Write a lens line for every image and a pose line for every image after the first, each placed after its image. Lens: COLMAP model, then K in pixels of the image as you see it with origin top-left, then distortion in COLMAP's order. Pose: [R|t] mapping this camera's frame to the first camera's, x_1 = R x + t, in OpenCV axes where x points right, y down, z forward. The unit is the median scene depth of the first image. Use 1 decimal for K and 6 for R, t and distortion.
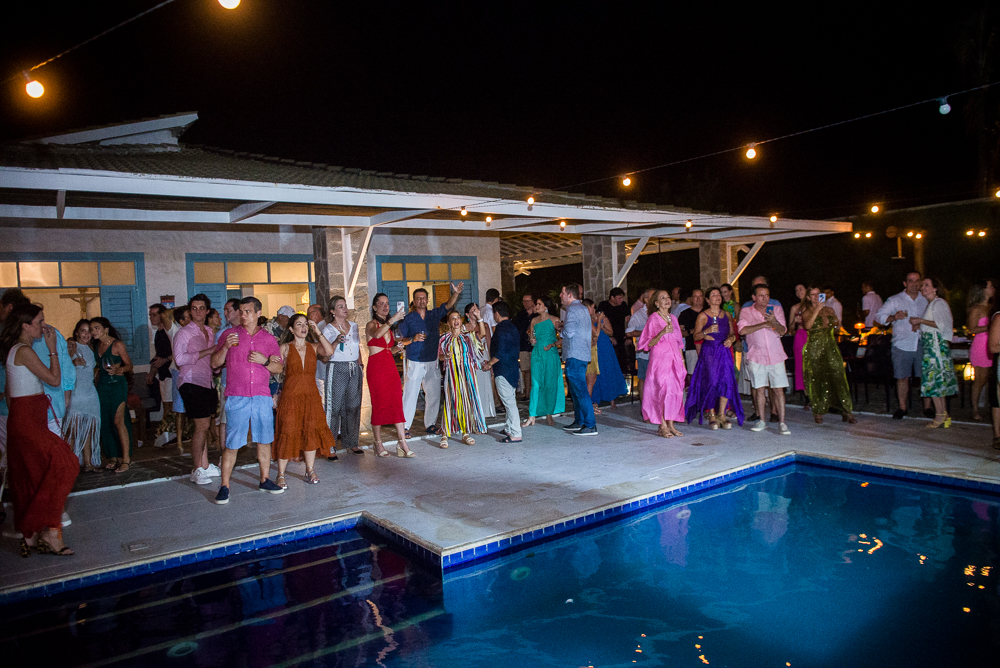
lens RADIAL K [[685.8, 0, 500.0], [0, 685.8, 334.0], [0, 0, 1]] dist [-0.041081, -0.001746]
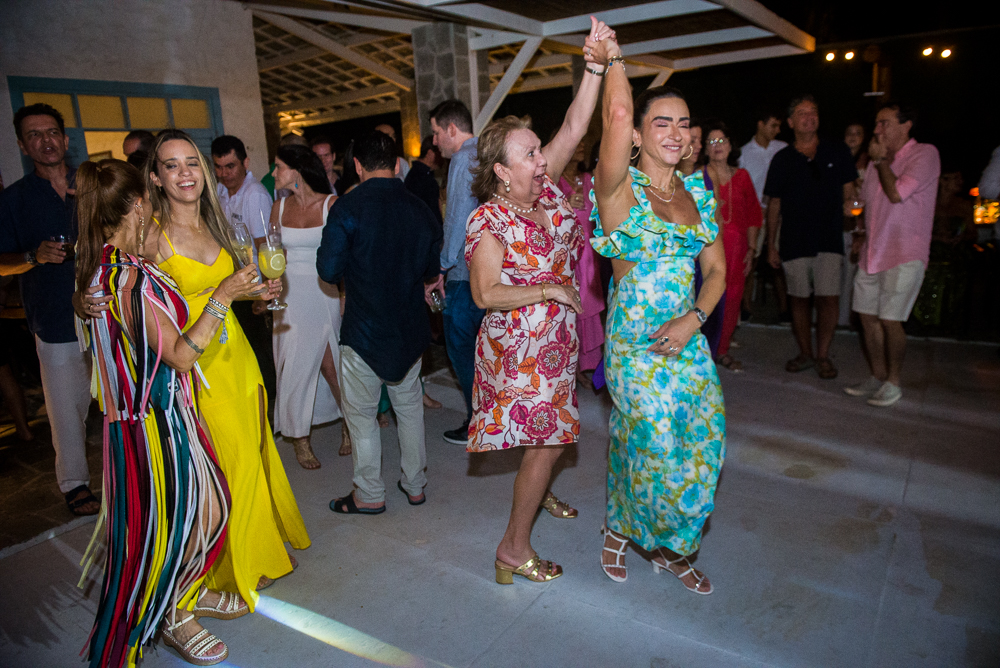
lens RADIAL K [[685.8, 0, 500.0], [0, 685.8, 334.0], [0, 0, 1]] dist [-0.041081, -0.001746]
pose [[0.942386, -0.080606, 0.324672, -0.013653], [0.026203, 0.985341, 0.168574, 0.002807], [-0.333501, -0.150354, 0.930683, 0.381785]]
